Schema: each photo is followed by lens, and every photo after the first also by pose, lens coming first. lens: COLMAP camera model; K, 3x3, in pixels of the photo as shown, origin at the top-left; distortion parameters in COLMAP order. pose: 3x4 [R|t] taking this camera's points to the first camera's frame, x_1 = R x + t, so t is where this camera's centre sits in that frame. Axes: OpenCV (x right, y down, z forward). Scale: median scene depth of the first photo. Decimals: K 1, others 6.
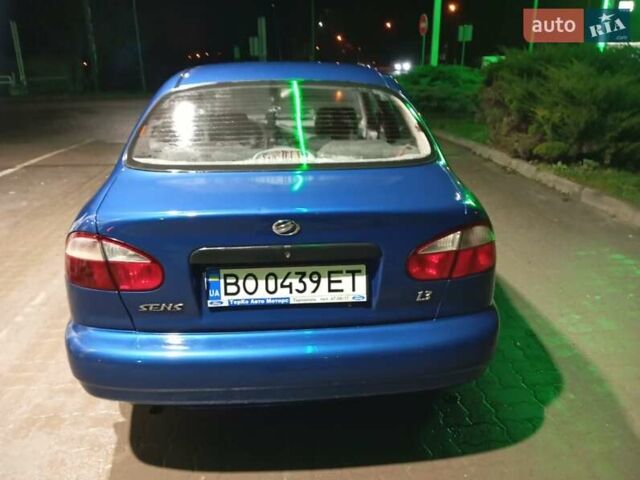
lens RADIAL K [[518.6, 0, 320.0], [0, 518.6, 240.0], [0, 0, 1]] dist [0.039269, 0.001342]
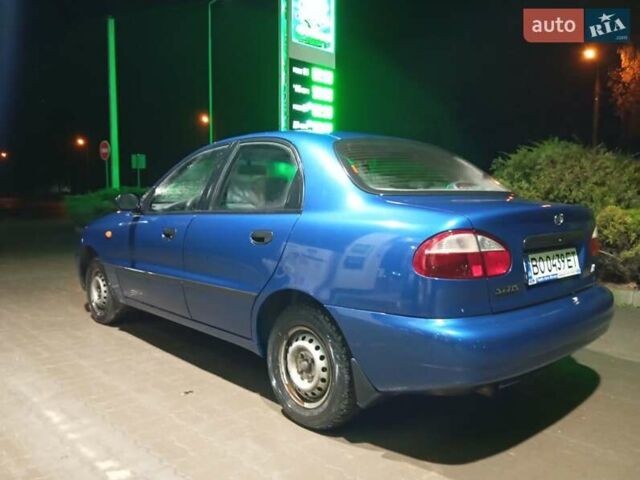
lens RADIAL K [[518.6, 0, 320.0], [0, 518.6, 240.0], [0, 0, 1]] dist [0.039269, 0.001342]
pose [[0.790710, -0.045878, 0.610470, -1.365620], [0.190081, 0.966301, -0.173583, 0.145158], [-0.581934, 0.253292, 0.772784, 0.291865]]
